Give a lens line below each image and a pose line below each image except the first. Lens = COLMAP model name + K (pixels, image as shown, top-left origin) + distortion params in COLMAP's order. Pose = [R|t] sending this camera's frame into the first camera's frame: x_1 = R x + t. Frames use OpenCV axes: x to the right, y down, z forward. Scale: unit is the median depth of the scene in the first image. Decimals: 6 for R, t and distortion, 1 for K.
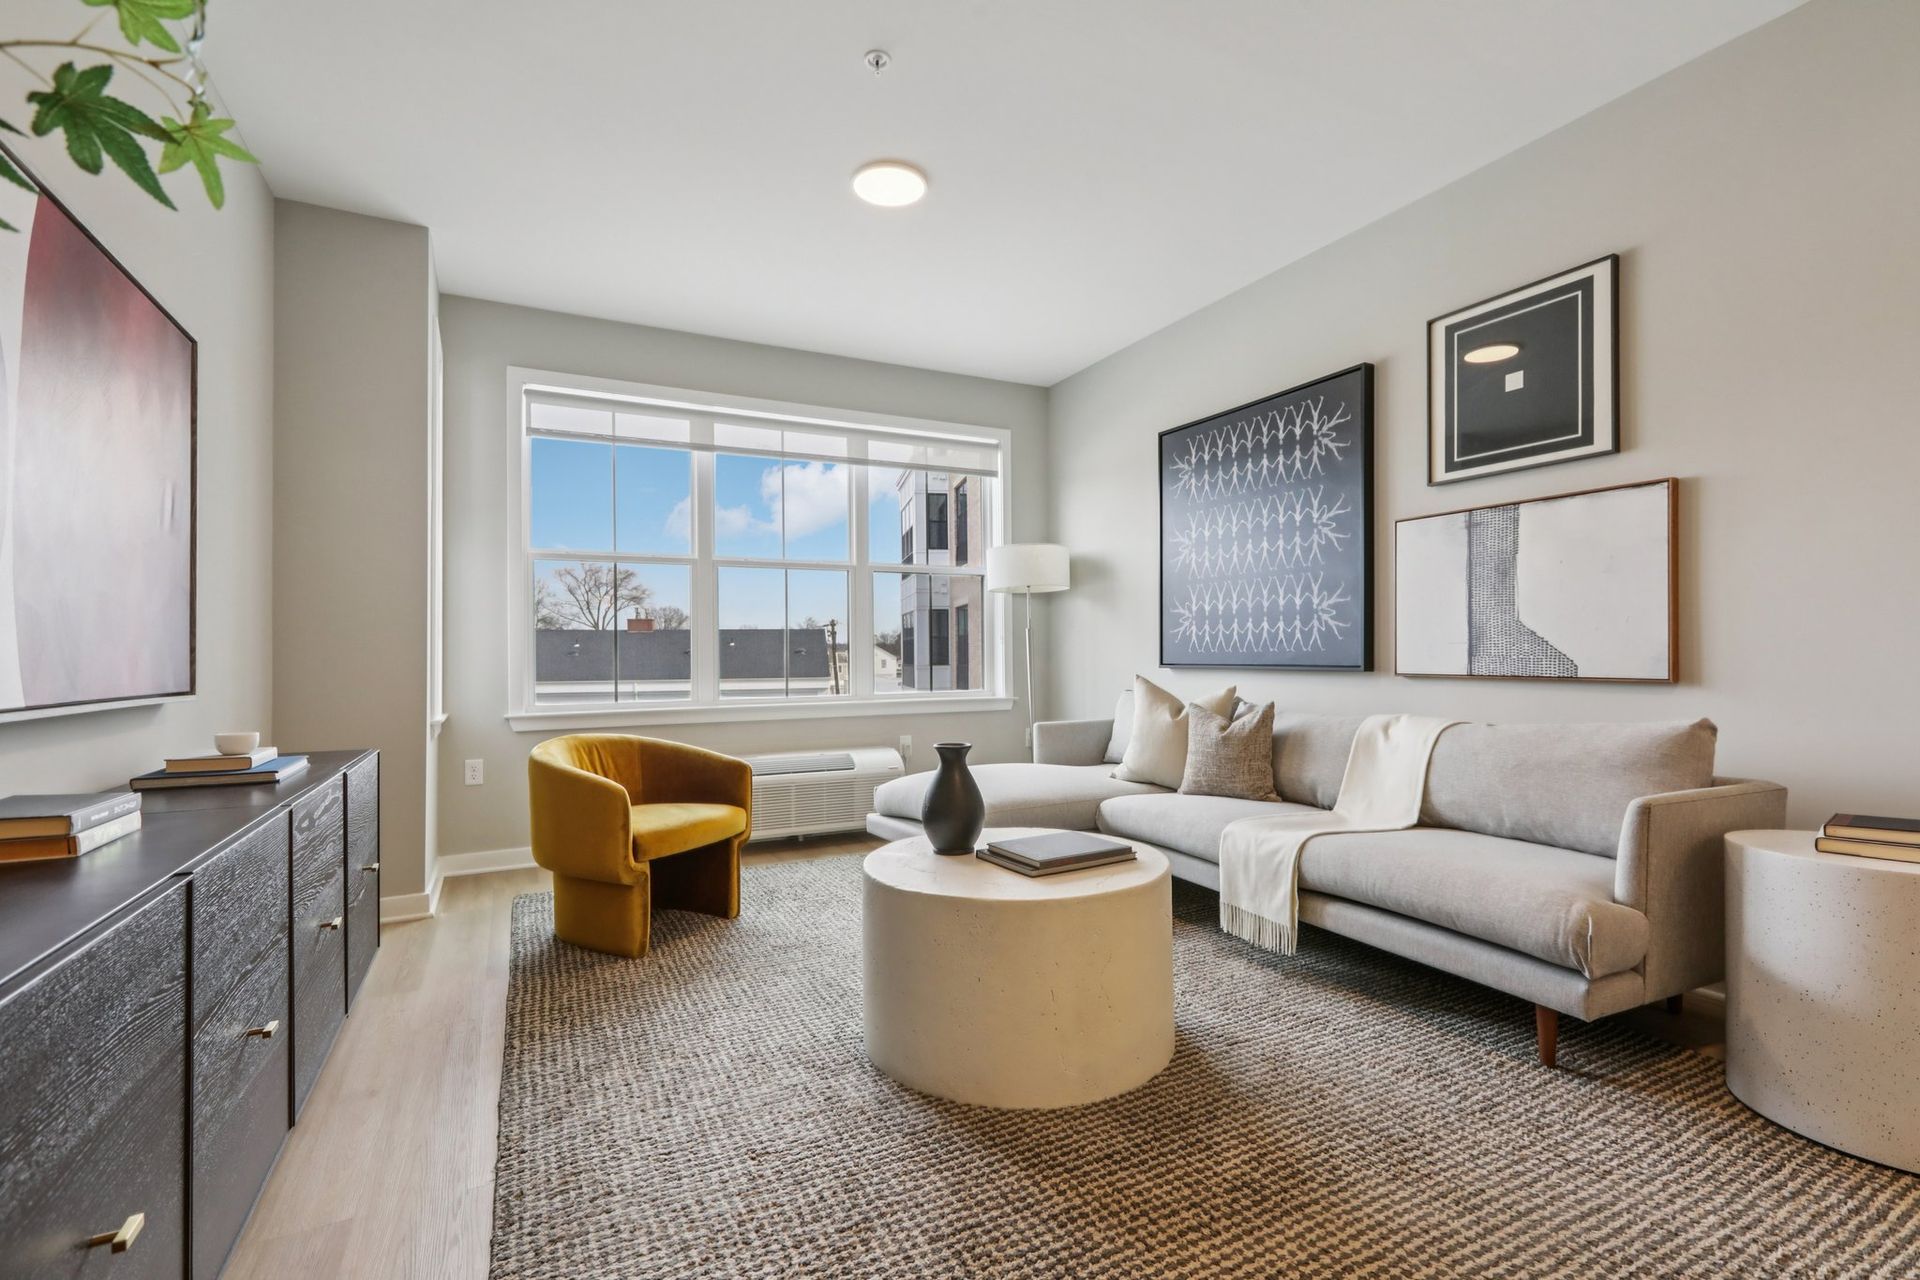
lens RADIAL K [[851.6, 0, 960.0], [0, 851.6, 640.0], [0, 0, 1]] dist [0.001534, 0.000289]
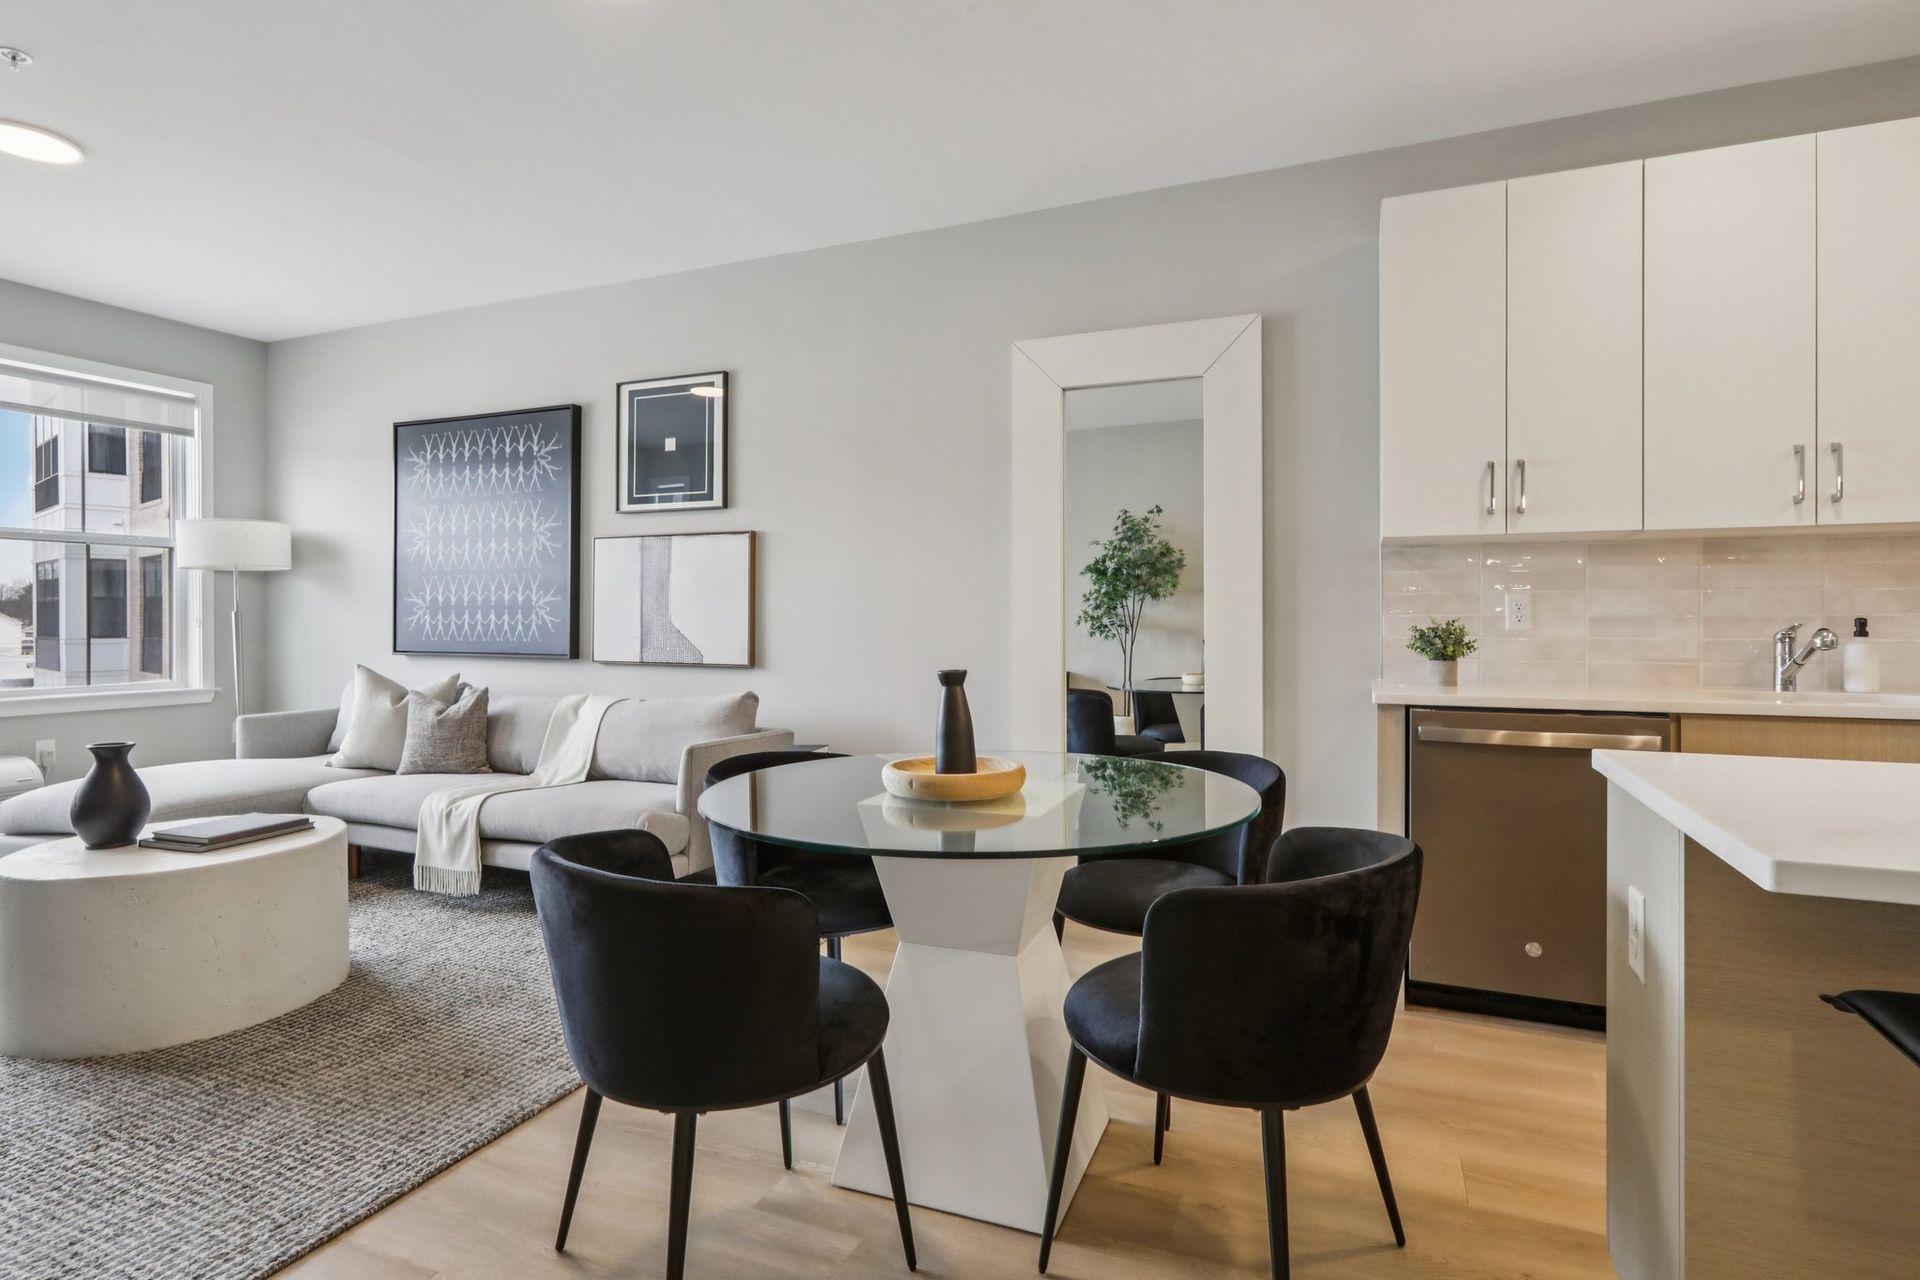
lens RADIAL K [[973.6, 0, 961.2], [0, 973.6, 619.3], [0, 0, 1]] dist [0.001169, 0.003114]
pose [[0.769974, 0.007409, 0.638033, 0.019000], [-0.018445, 0.999773, 0.010649, -0.042100], [-0.637809, -0.019968, 0.769936, -0.392662]]
